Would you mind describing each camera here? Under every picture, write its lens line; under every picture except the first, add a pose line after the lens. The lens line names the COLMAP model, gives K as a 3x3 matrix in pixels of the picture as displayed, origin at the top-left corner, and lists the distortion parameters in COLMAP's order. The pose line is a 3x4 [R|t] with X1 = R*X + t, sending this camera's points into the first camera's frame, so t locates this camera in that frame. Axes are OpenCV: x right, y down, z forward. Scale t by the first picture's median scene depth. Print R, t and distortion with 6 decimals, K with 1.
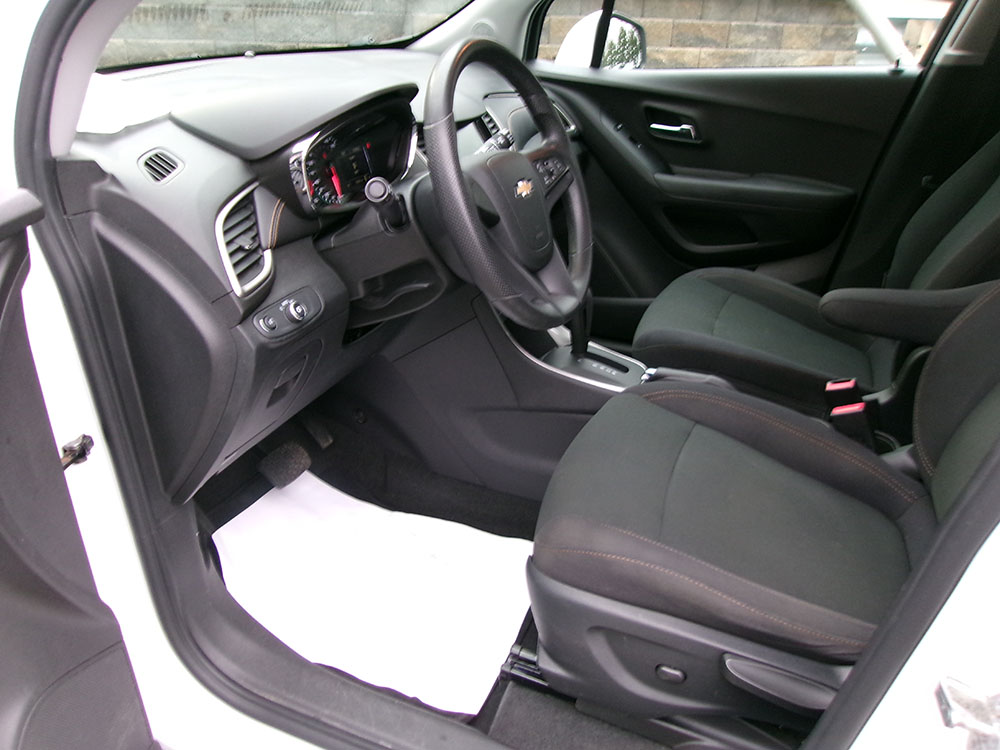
lens RADIAL K [[772.7, 0, 499.1], [0, 772.7, 374.7], [0, 0, 1]] dist [-0.013622, 0.029944]
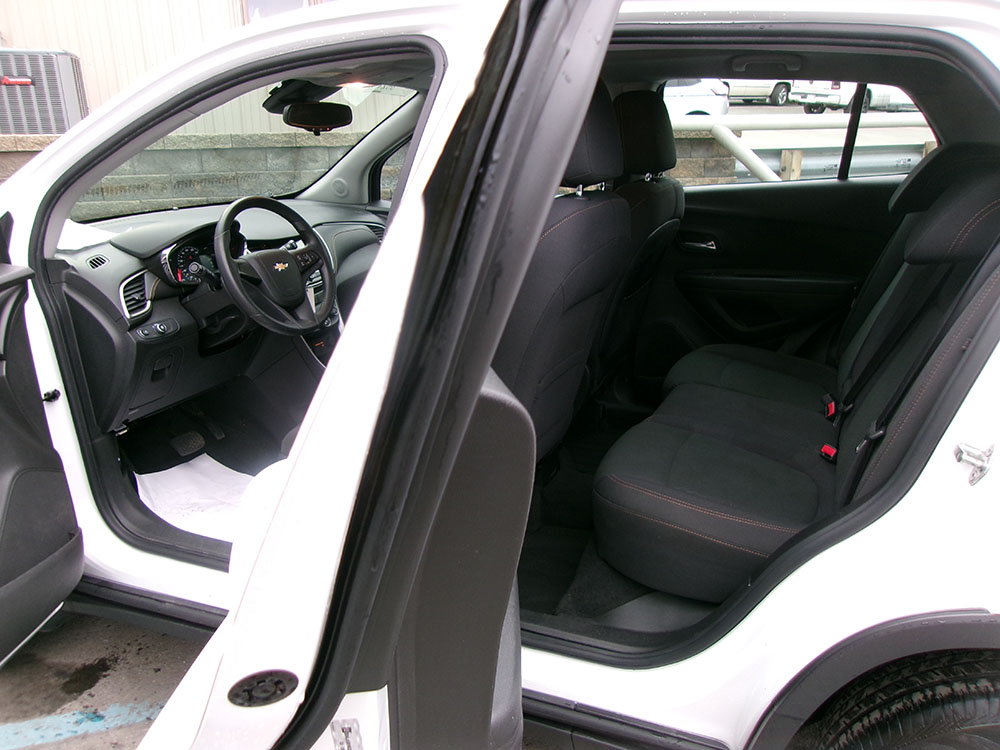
lens RADIAL K [[772.7, 0, 500.9], [0, 772.7, 374.6], [0, 0, 1]] dist [-0.013622, 0.029944]
pose [[0.998353, -0.042975, -0.038017, 0.707661], [0.036396, 0.986540, -0.159421, 0.395780], [0.044356, 0.157775, 0.986478, -0.957819]]
